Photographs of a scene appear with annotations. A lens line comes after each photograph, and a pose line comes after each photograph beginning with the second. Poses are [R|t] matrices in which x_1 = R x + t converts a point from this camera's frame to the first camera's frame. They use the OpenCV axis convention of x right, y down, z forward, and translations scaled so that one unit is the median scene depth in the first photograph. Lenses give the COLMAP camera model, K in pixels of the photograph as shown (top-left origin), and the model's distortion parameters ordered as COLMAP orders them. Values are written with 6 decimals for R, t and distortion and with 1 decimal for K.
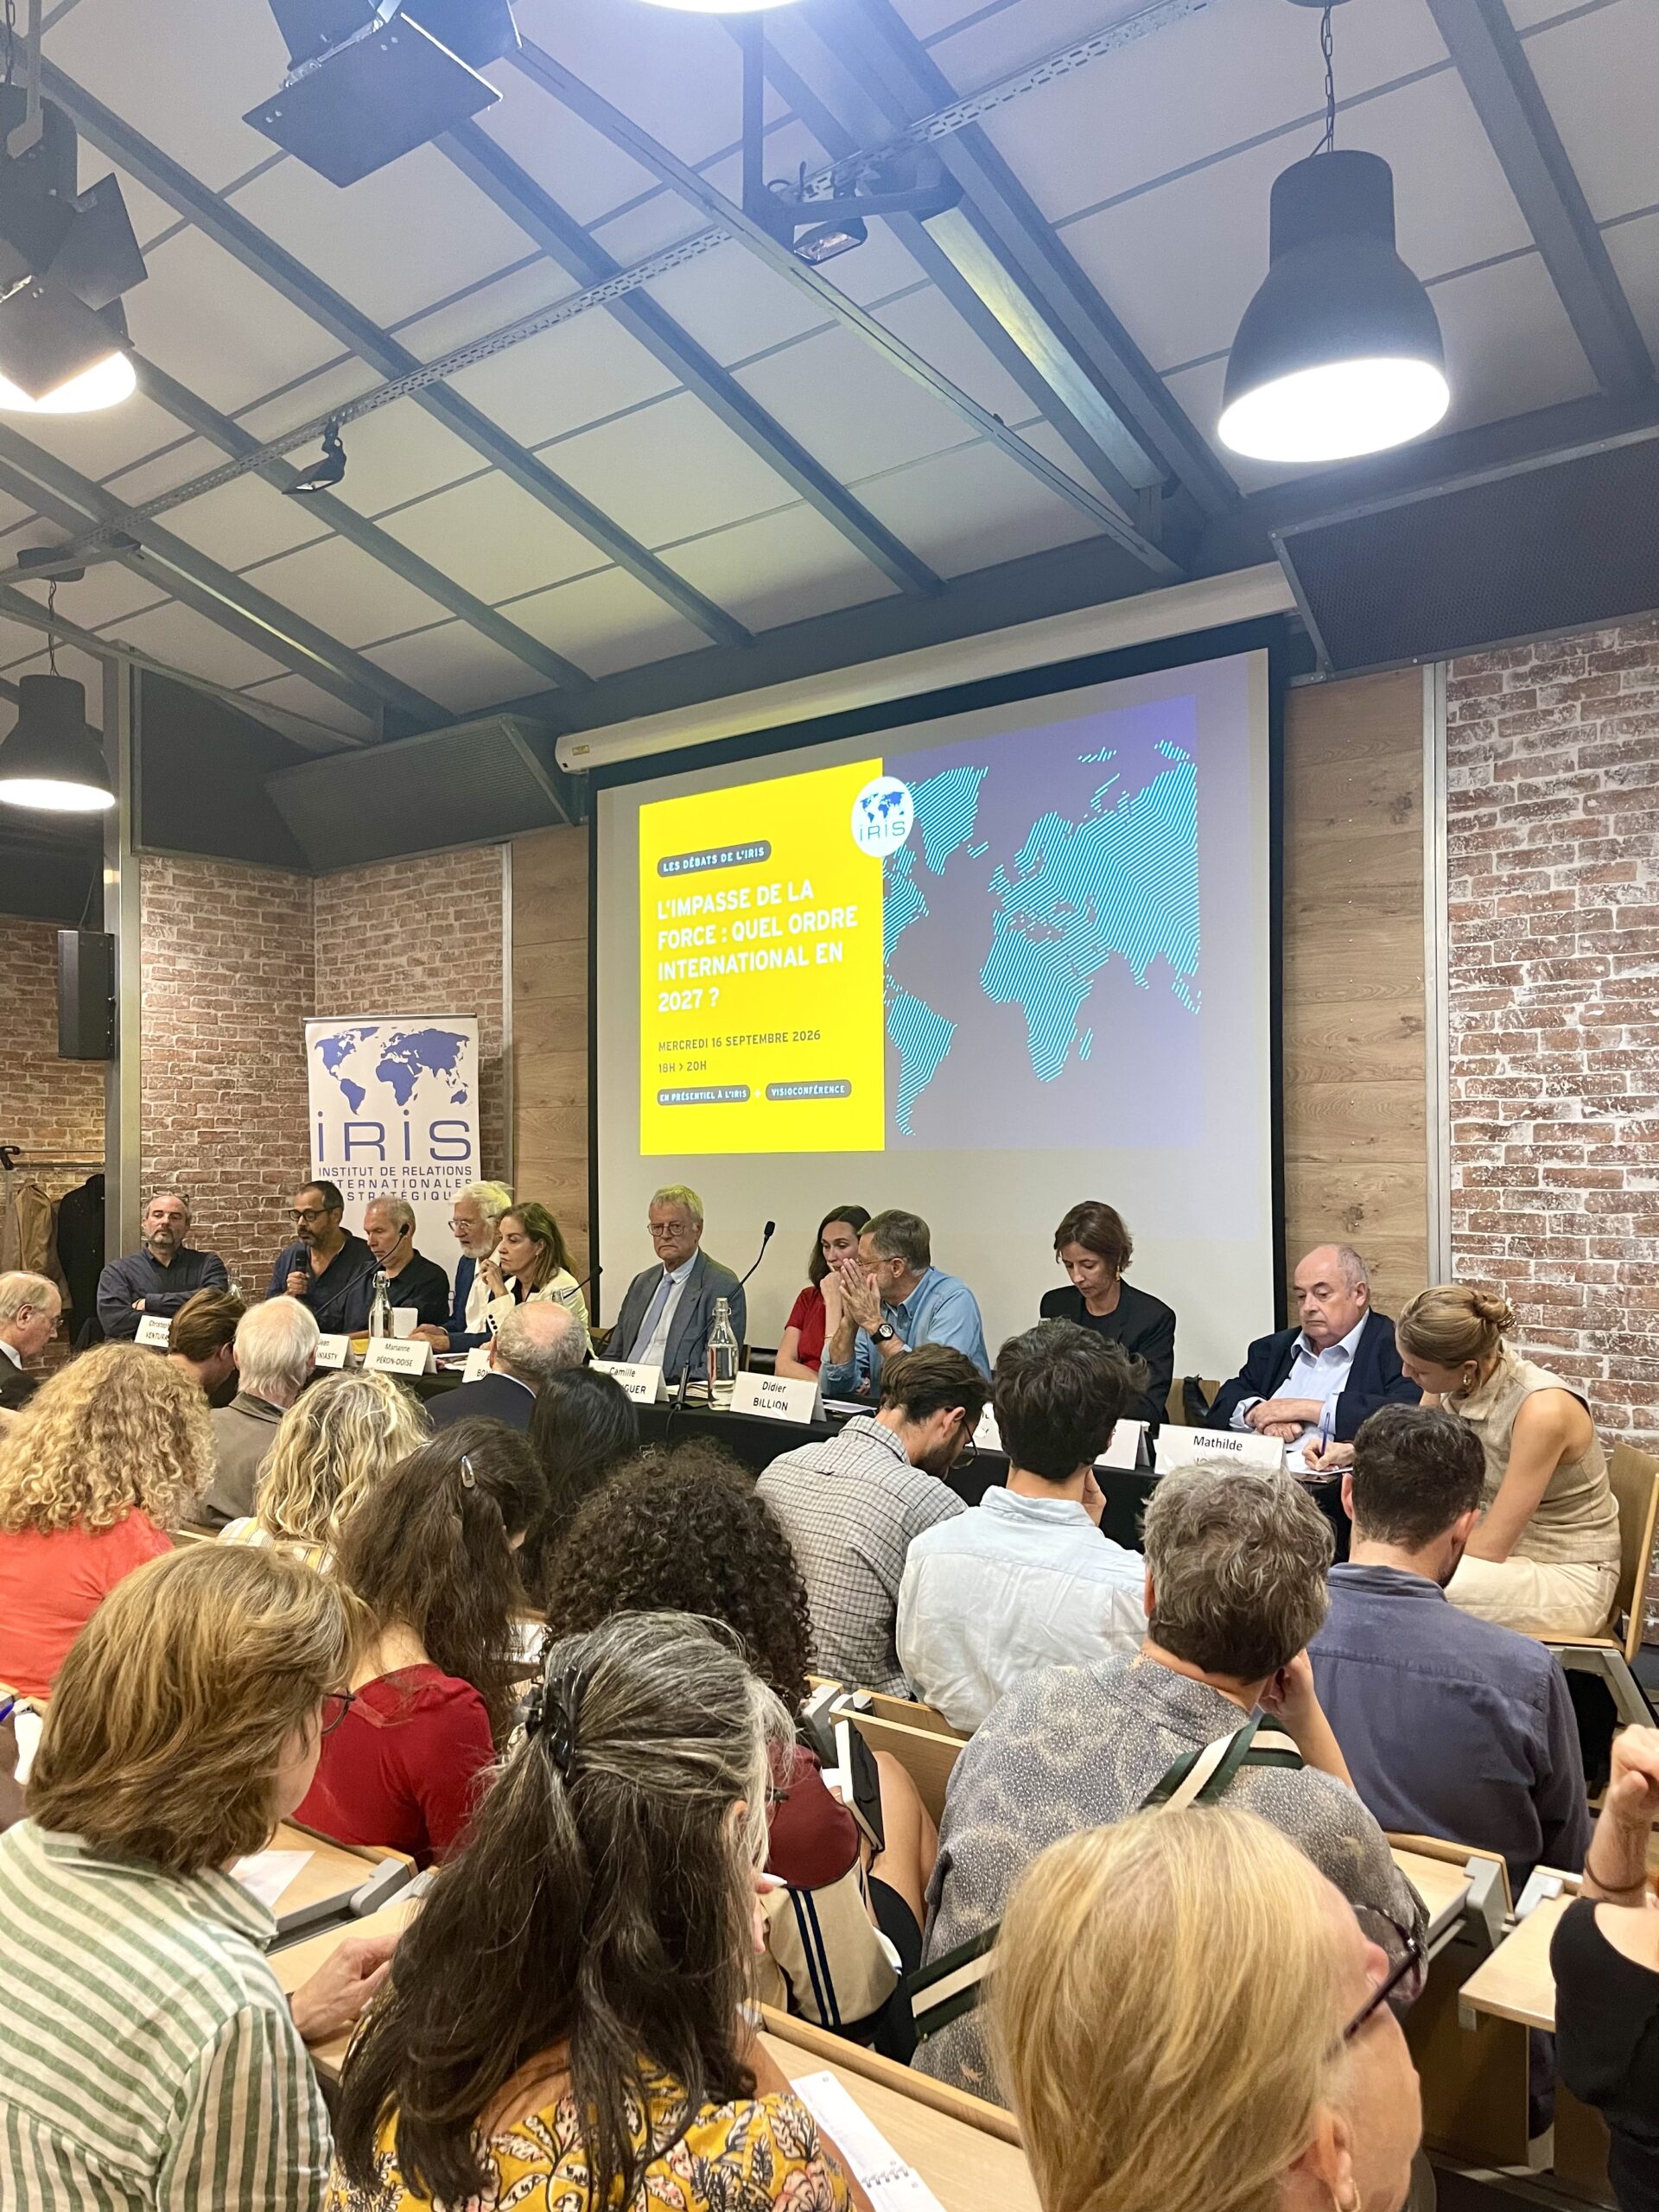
lens RADIAL K [[2373.6, 0, 843.3], [0, 2373.6, 1118.1], [0, 0, 1]] dist [0.045750, 0.000000]
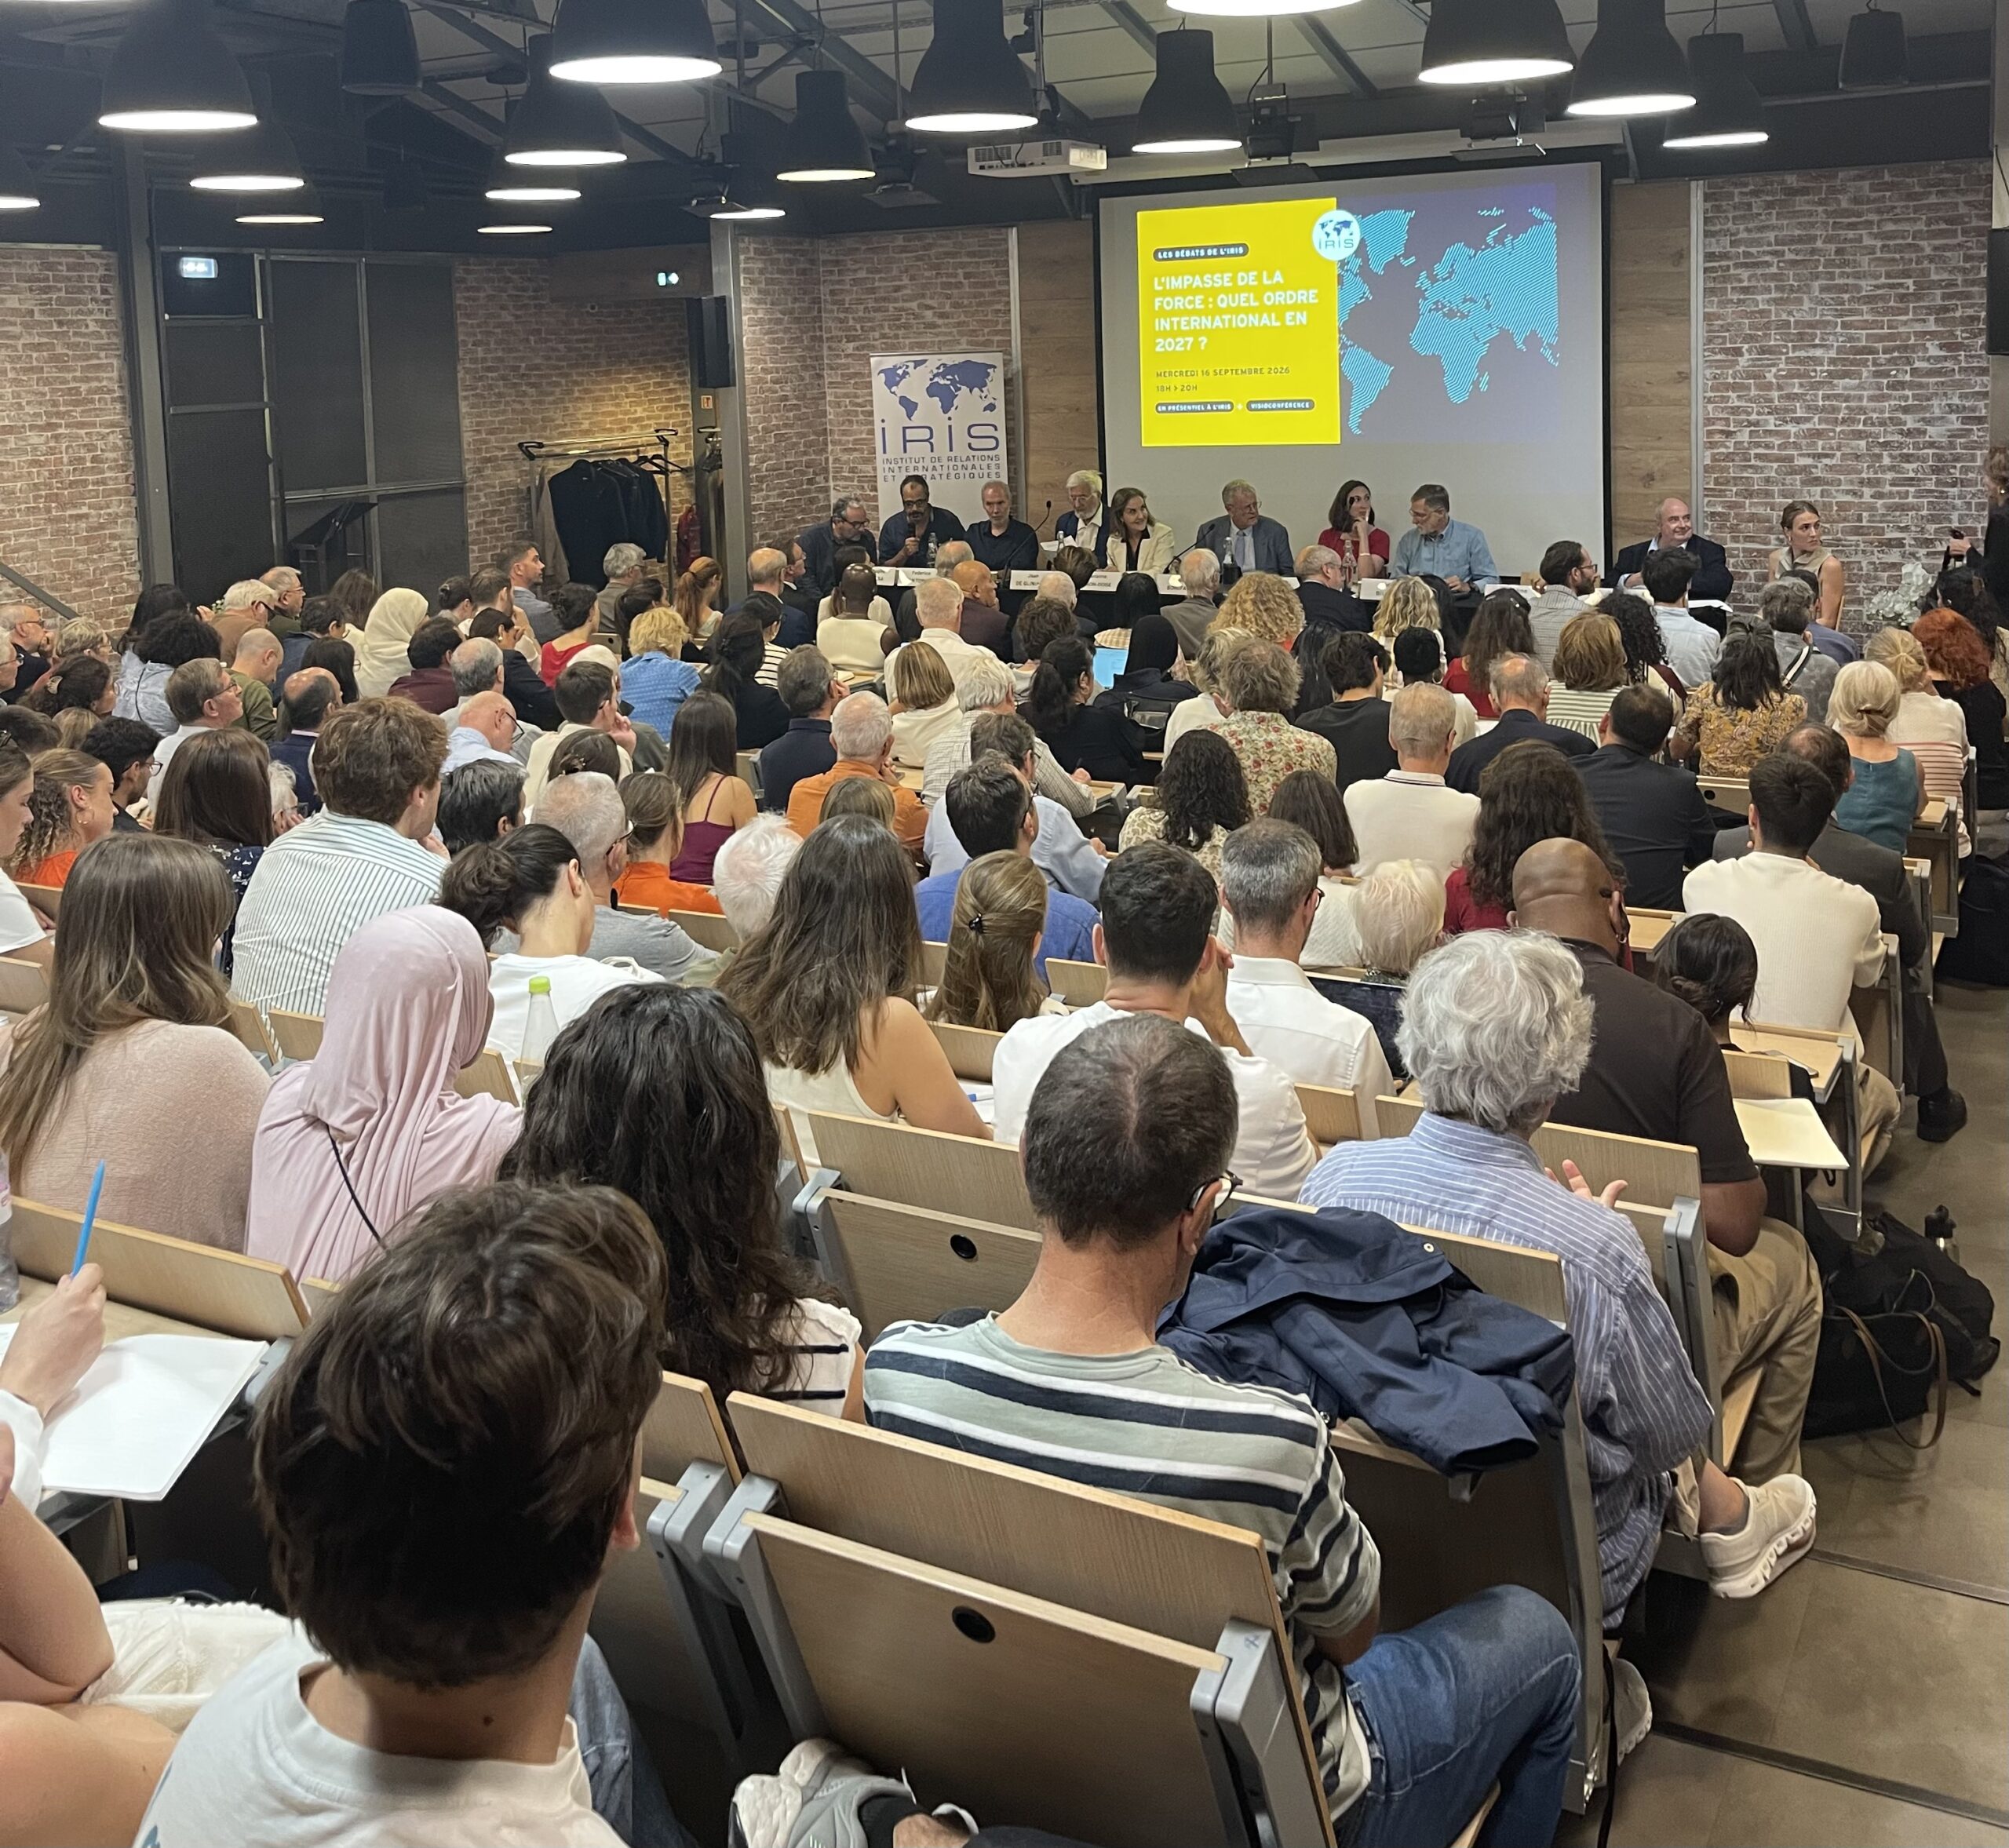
lens RADIAL K [[3492.8, 0, 1005.8], [0, 3492.8, 912.5], [0, 0, 1]] dist [-0.044597, 0.000000]
pose [[0.983373, -0.055201, 0.173005, -0.648373], [0.023147, 0.983011, 0.182083, -0.112358], [-0.180117, -0.175051, 0.967944, -1.350920]]
